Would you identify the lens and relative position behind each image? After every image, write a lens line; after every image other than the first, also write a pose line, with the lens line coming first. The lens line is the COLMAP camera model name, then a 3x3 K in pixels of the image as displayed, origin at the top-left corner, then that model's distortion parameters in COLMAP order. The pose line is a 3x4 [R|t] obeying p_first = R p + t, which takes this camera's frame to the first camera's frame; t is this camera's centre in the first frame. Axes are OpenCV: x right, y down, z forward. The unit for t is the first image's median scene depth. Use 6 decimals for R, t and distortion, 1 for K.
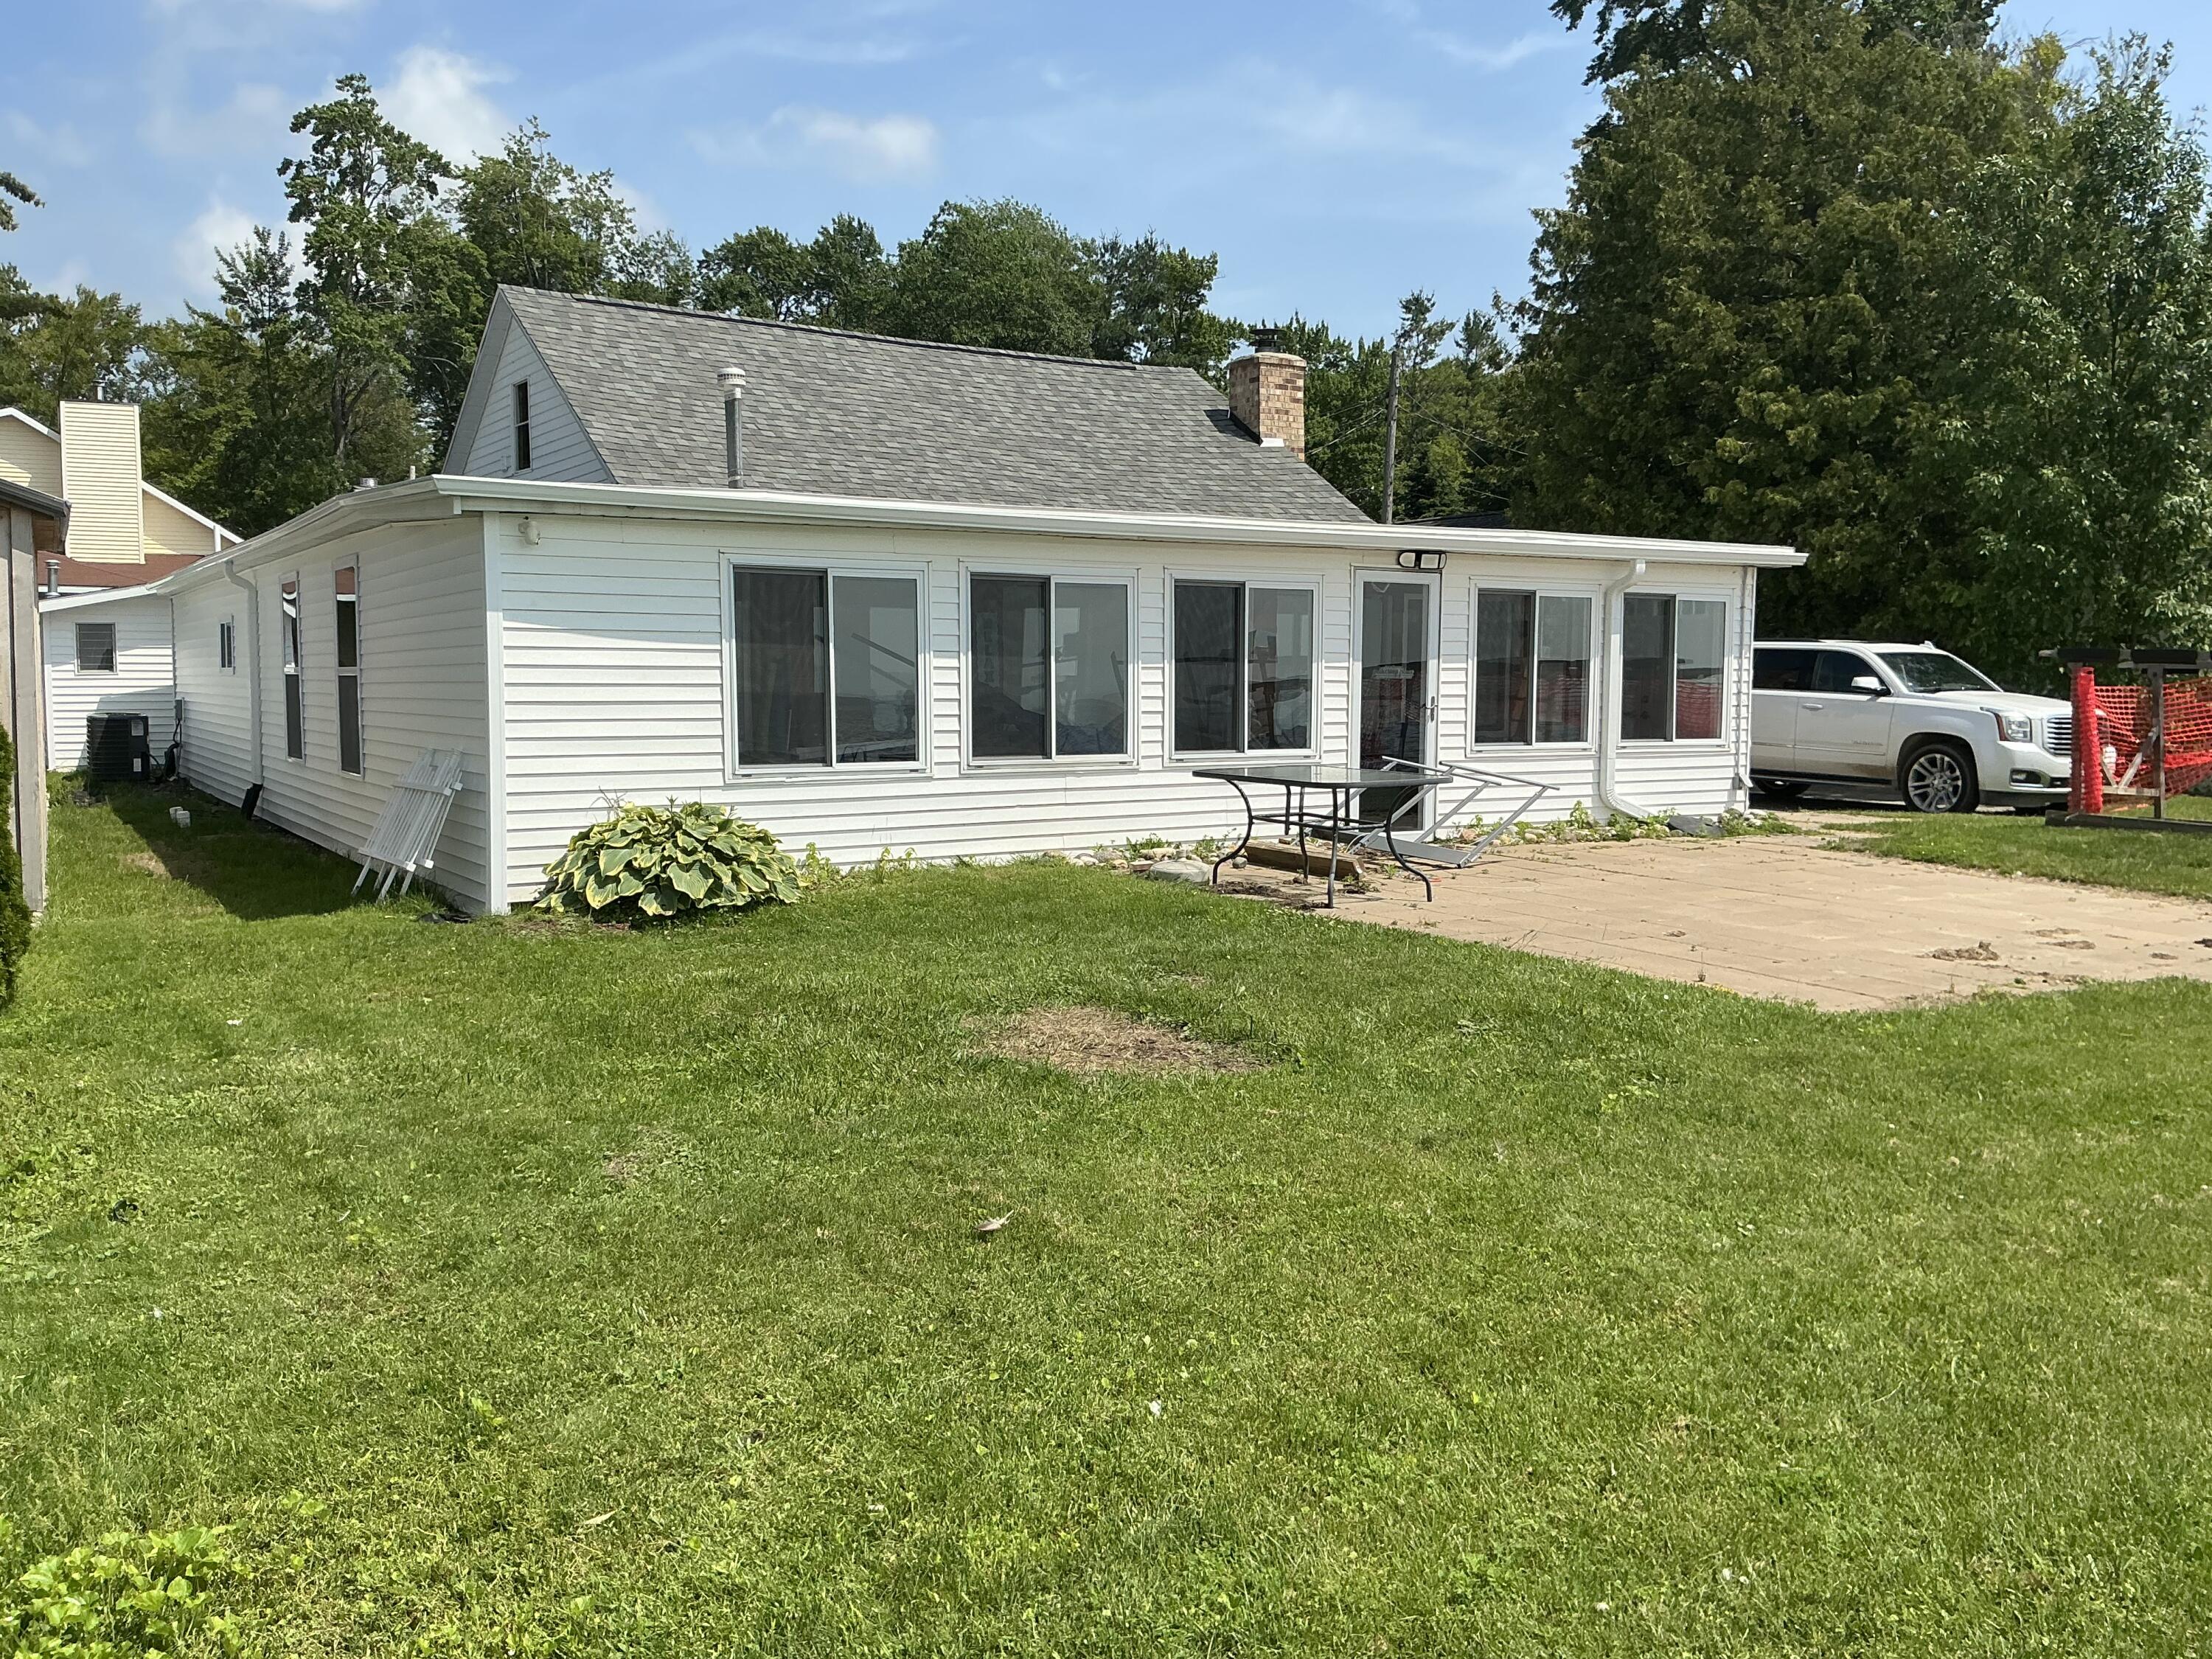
lens RADIAL K [[1849.0, 0, 1110.0], [0, 1849.0, 837.5], [0, 0, 1]] dist [0.098843, -0.201008]
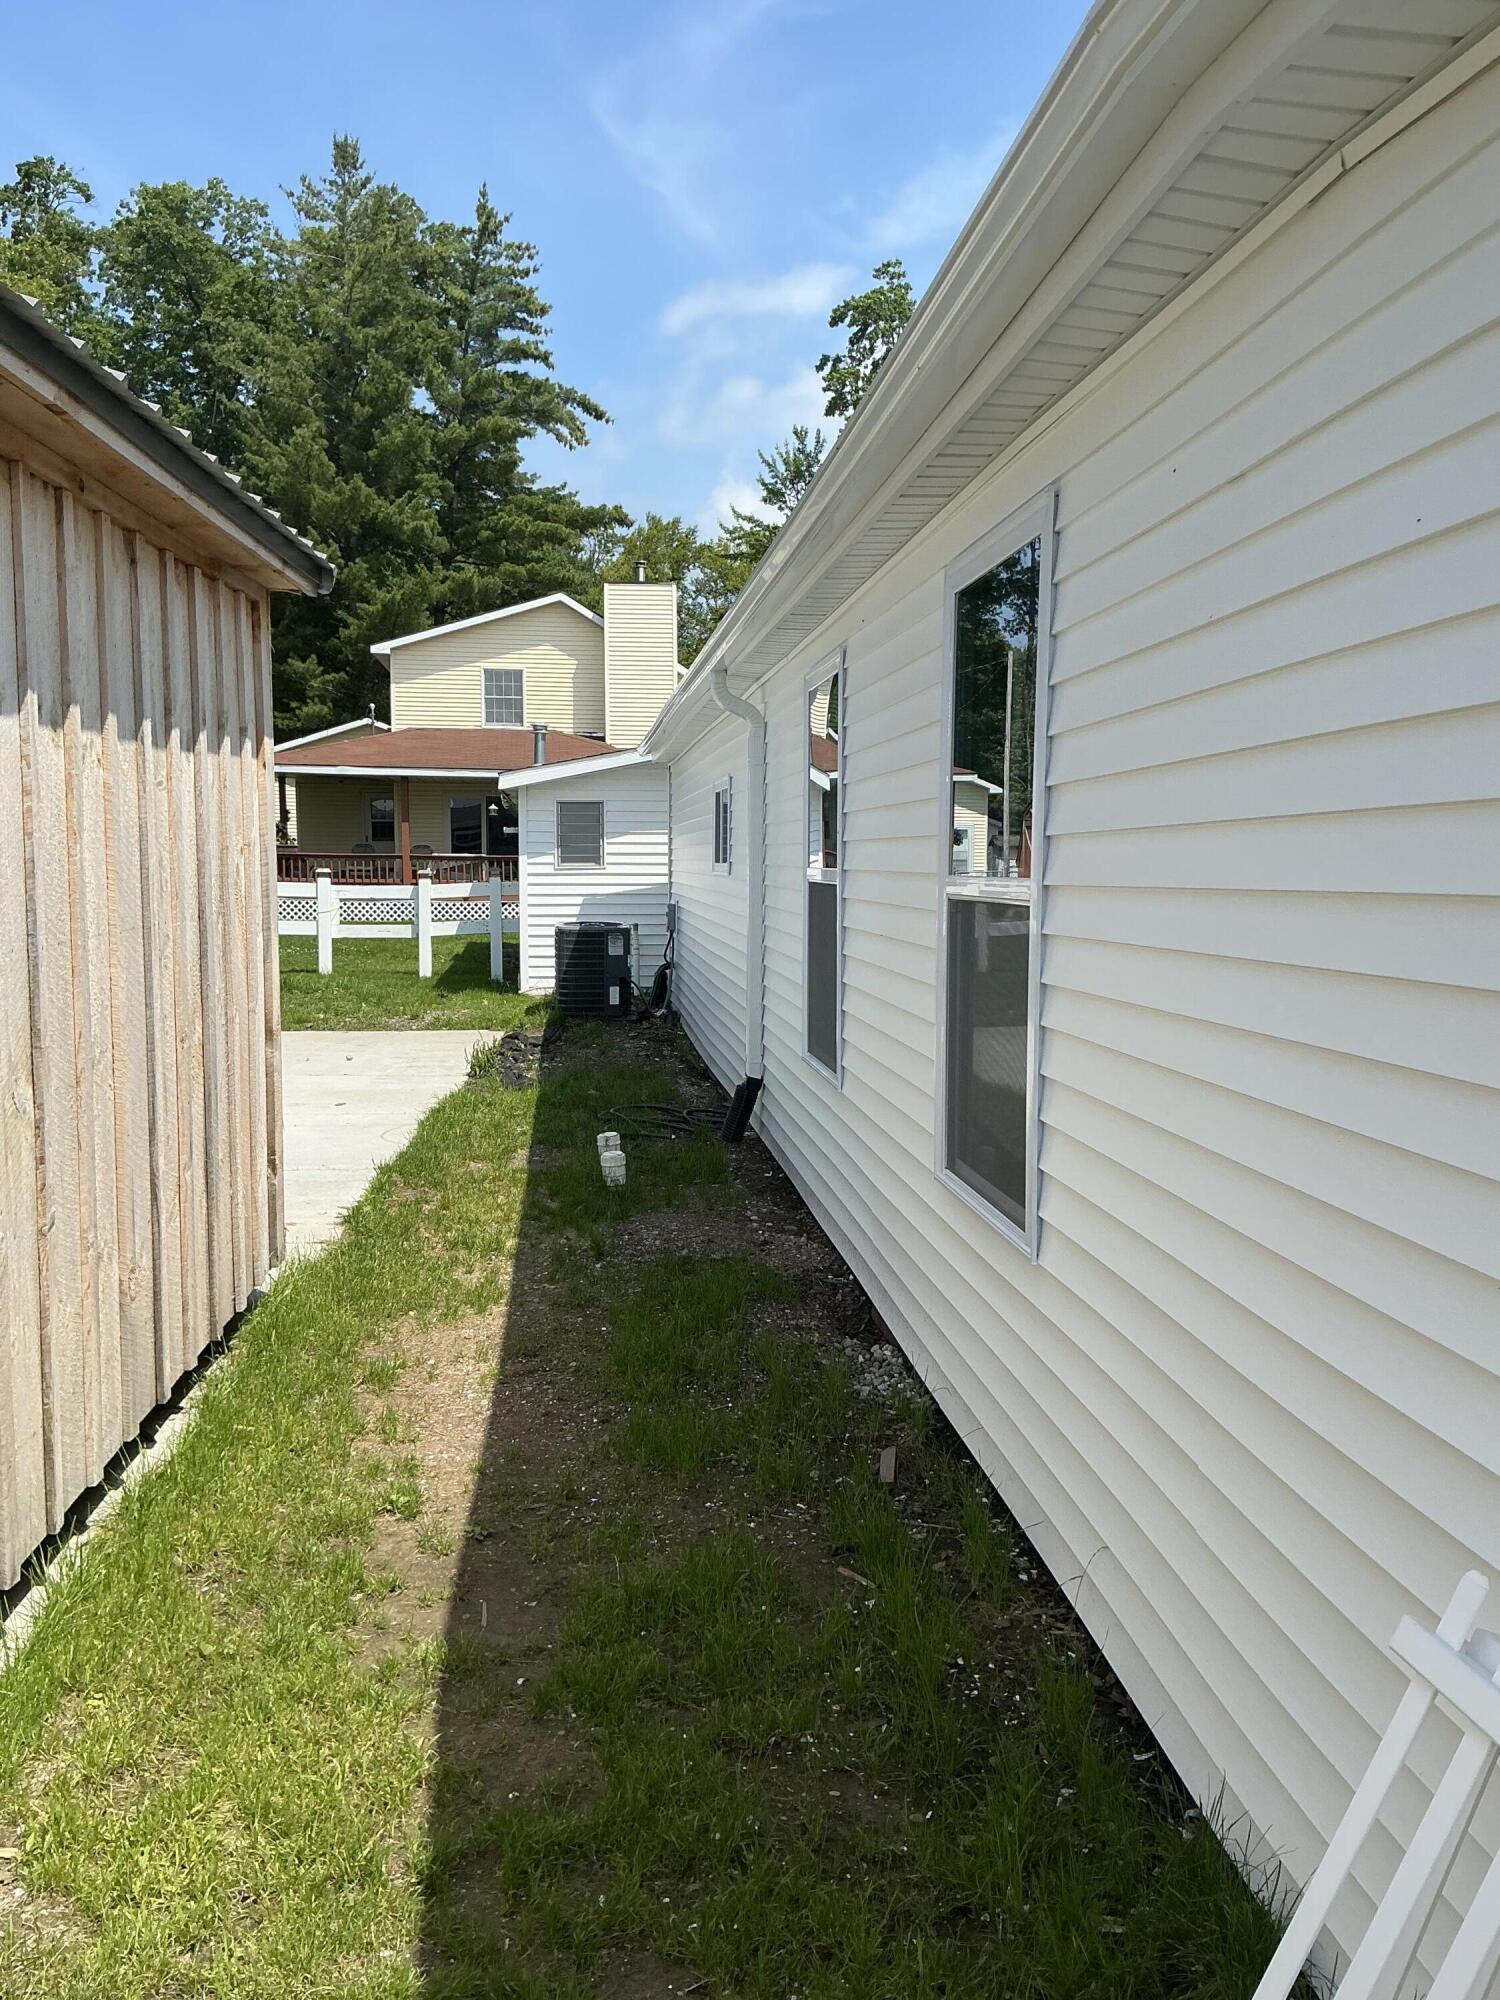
lens RADIAL K [[1671.8, 0, 733.5], [0, 1671.8, 1011.7], [0, 0, 1]] dist [0.098843, -0.201008]
pose [[0.897778, 0.038497, -0.438763, -0.187991], [-0.036273, 0.999251, 0.013453, -0.041296], [0.438952, 0.003837, 0.898502, 0.424098]]
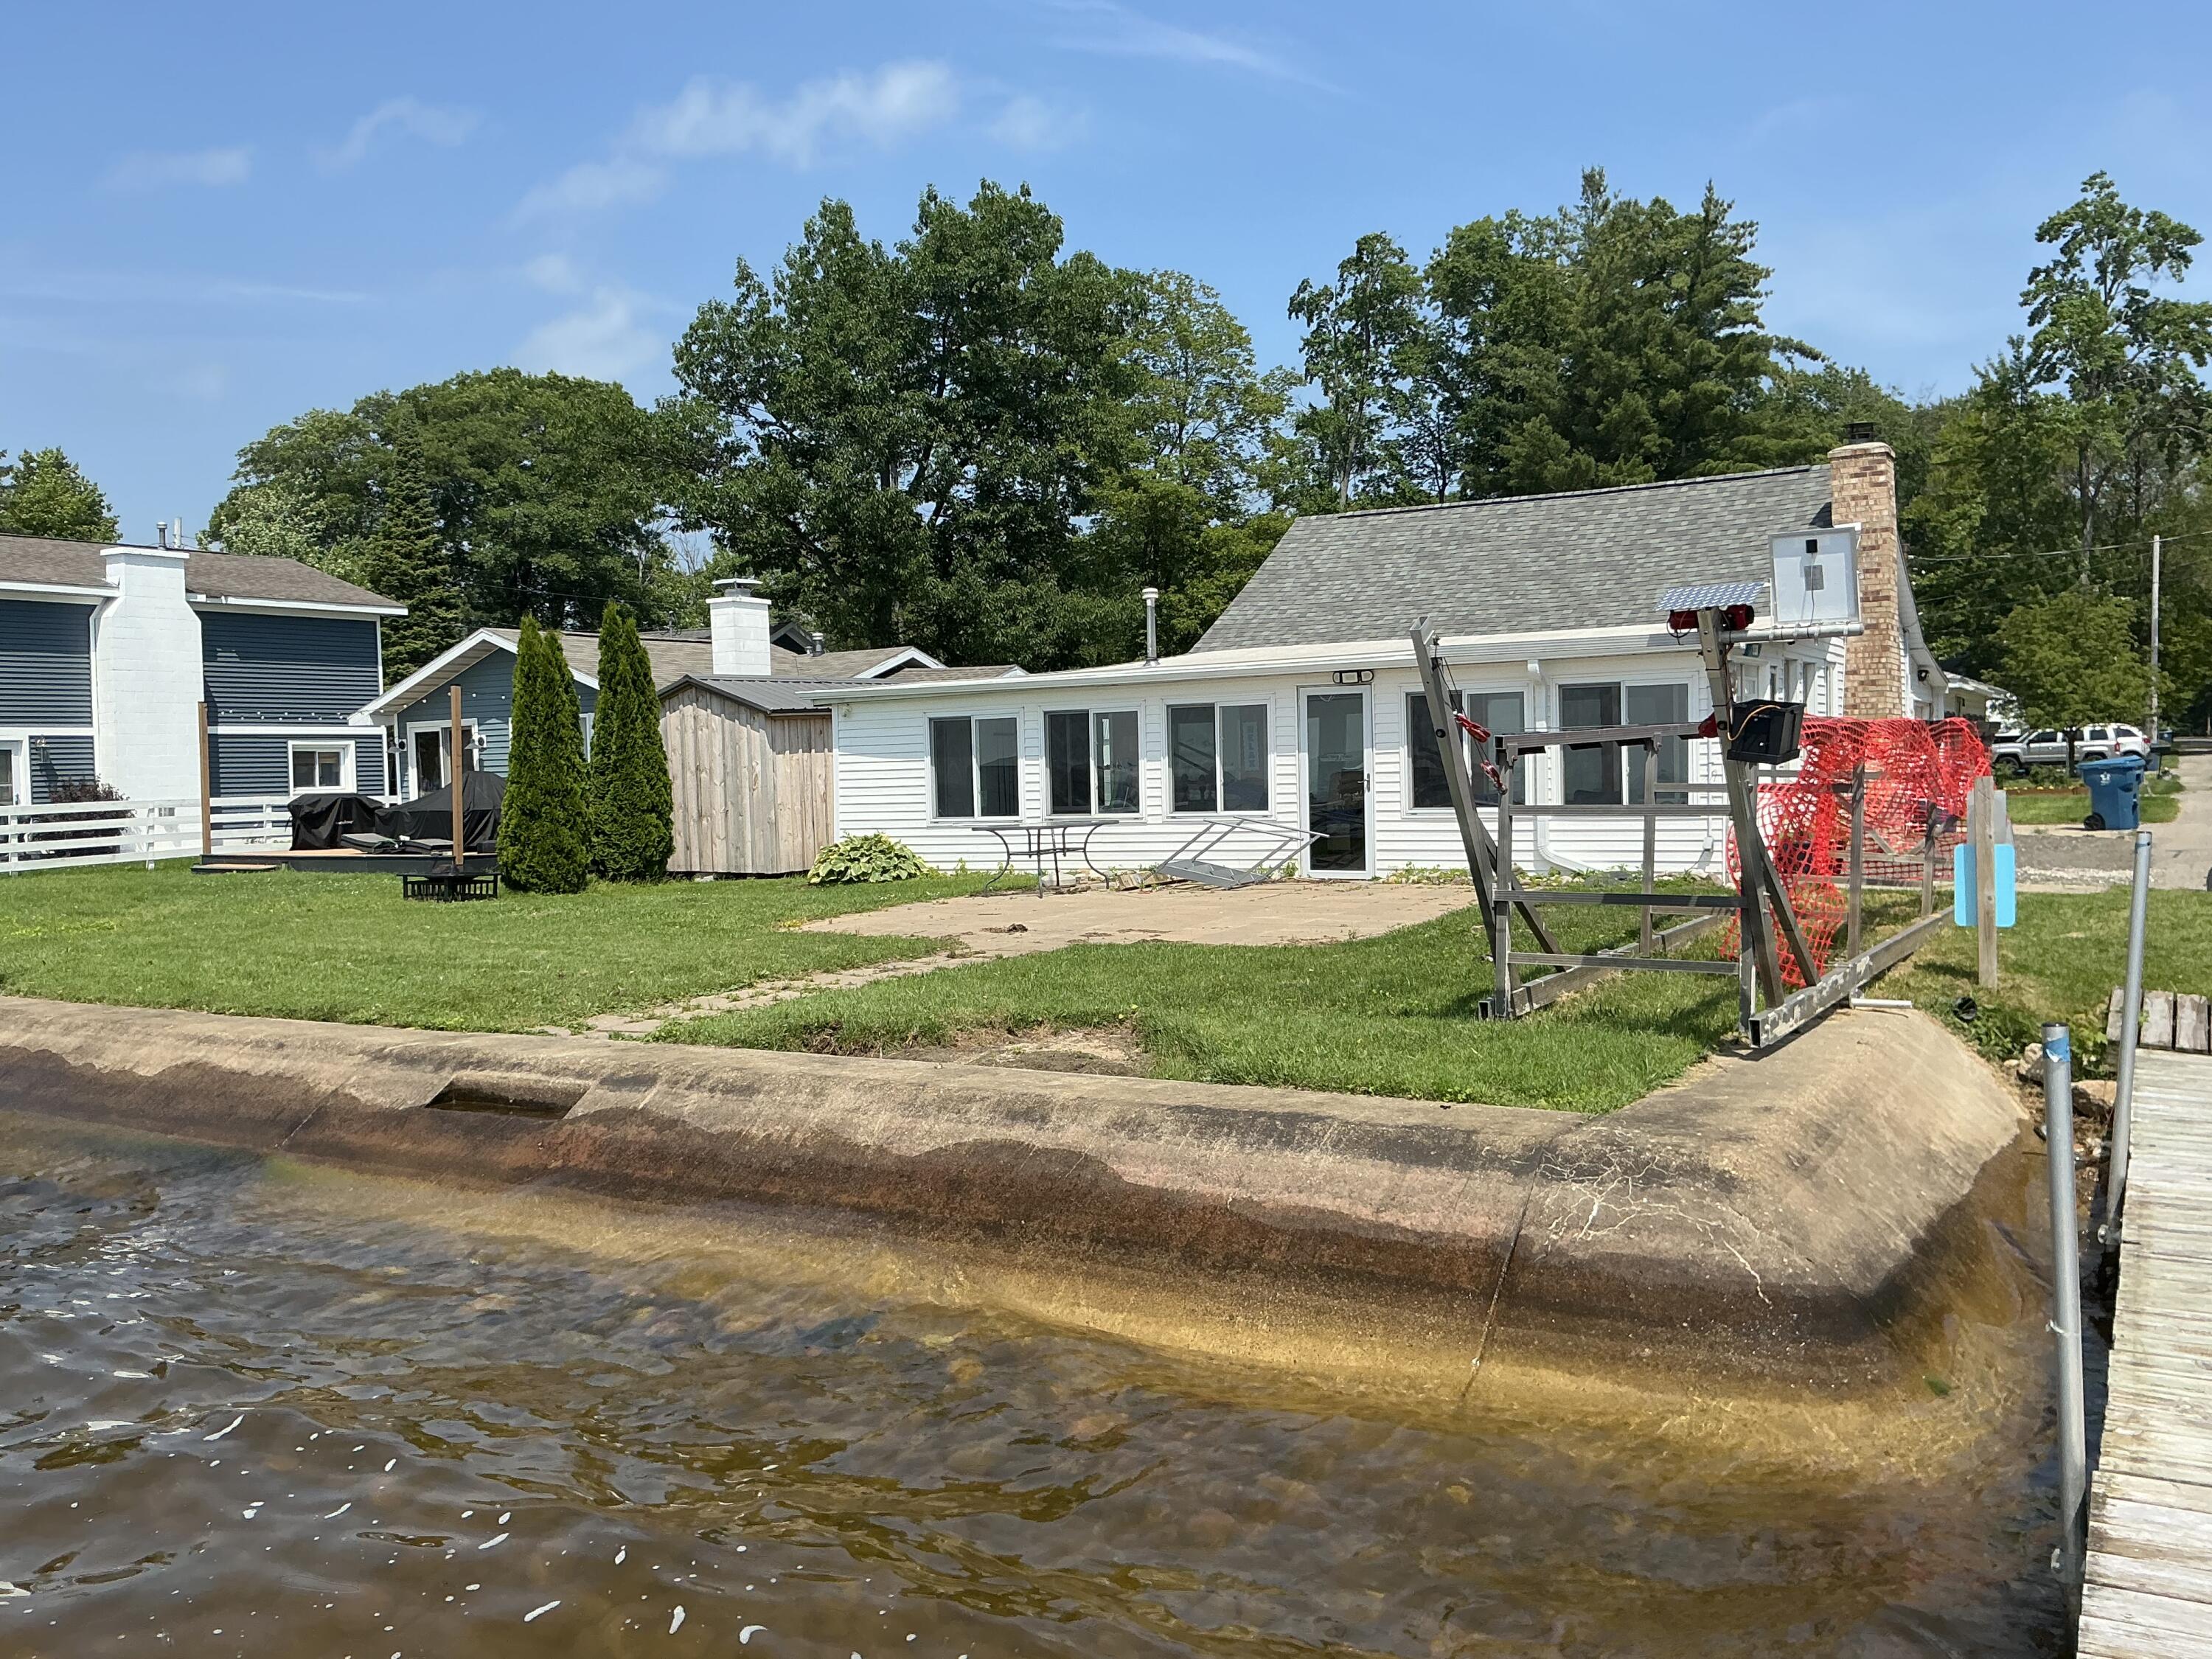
lens RADIAL K [[1849.0, 0, 1097.9], [0, 1849.0, 844.5], [0, 0, 1]] dist [0.098843, -0.201008]
pose [[0.457668, 0.018193, -0.888937, 0.785205], [-0.046958, 0.998890, -0.003732, -0.005448], [0.887882, 0.043451, 0.458014, 0.118503]]
